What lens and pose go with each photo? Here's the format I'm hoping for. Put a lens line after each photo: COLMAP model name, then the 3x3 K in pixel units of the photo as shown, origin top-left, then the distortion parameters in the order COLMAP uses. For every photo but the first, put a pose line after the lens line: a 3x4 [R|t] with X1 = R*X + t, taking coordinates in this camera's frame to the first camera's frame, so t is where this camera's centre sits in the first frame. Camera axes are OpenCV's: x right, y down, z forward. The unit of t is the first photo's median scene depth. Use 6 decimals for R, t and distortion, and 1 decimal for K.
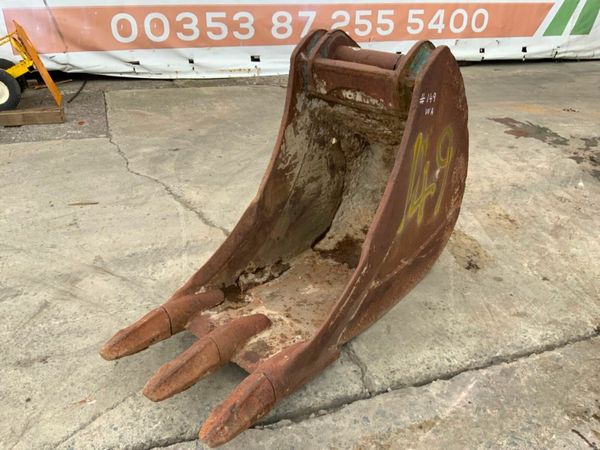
lens RADIAL K [[497.1, 0, 295.7], [0, 497.1, 226.0], [0, 0, 1]] dist [0.065795, -0.133779]
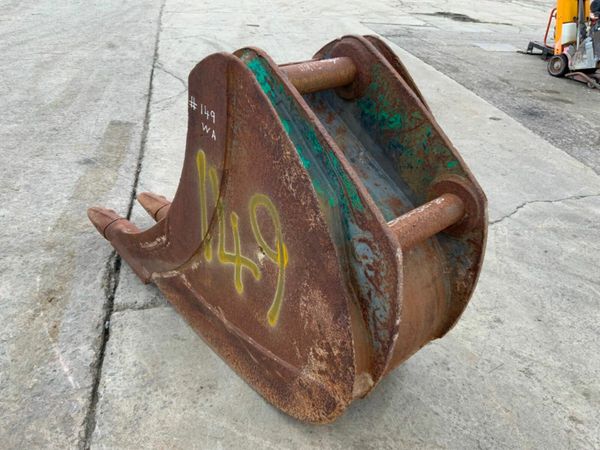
lens RADIAL K [[497.1, 0, 301.3], [0, 497.1, 222.9], [0, 0, 1]] dist [0.065795, -0.133779]
pose [[-0.131066, 0.472221, -0.871682, 0.844597], [-0.526209, 0.712046, 0.464861, -0.480112], [0.840194, 0.519614, 0.155162, 0.925193]]
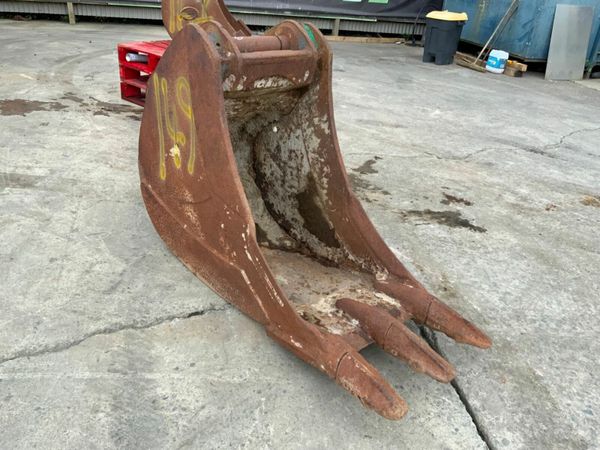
lens RADIAL K [[497.1, 0, 298.9], [0, 497.1, 227.8], [0, 0, 1]] dist [0.065795, -0.133779]
pose [[0.141540, -0.483419, 0.863871, -0.840300], [0.395056, 0.827738, 0.398472, -0.368347], [-0.907688, 0.284878, 0.308135, 0.655963]]
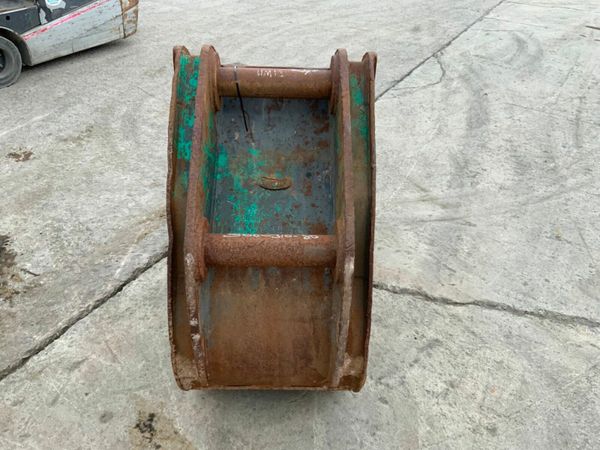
lens RADIAL K [[497.1, 0, 301.4], [0, 497.1, 222.2], [0, 0, 1]] dist [0.065795, -0.133779]
pose [[-0.757975, 0.322963, -0.566718, 0.585523], [-0.354588, 0.525221, 0.773569, -0.765643], [0.547487, 0.787298, -0.283586, 1.313674]]
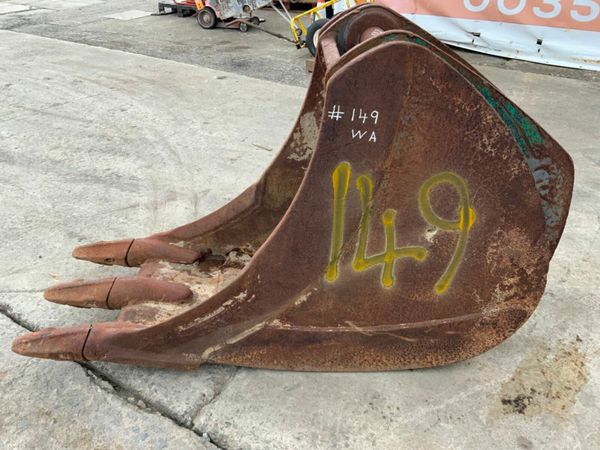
lens RADIAL K [[497.1, 0, 298.4], [0, 497.1, 222.4], [0, 0, 1]] dist [0.065795, -0.133779]
pose [[0.645408, 0.384261, -0.660146, 0.610717], [-0.351485, 0.916717, 0.189970, -0.187463], [0.678165, 0.109423, 0.726718, 0.391704]]
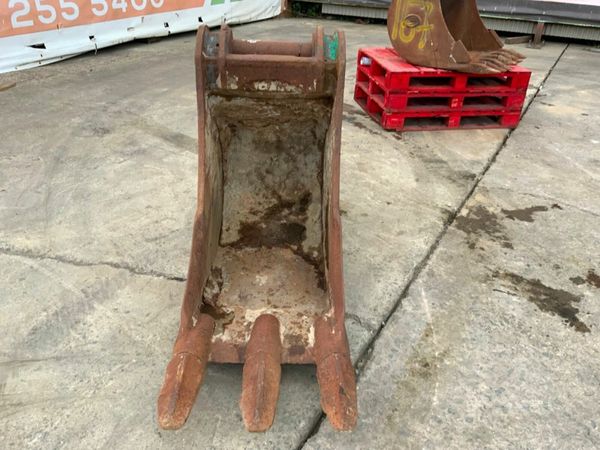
lens RADIAL K [[497.1, 0, 299.6], [0, 497.1, 228.7], [0, 0, 1]] dist [0.065795, -0.133779]
pose [[0.757445, -0.329651, 0.563566, -0.485750], [0.298599, 0.942519, 0.149992, -0.107703], [-0.580617, 0.054669, 0.812340, 0.116705]]
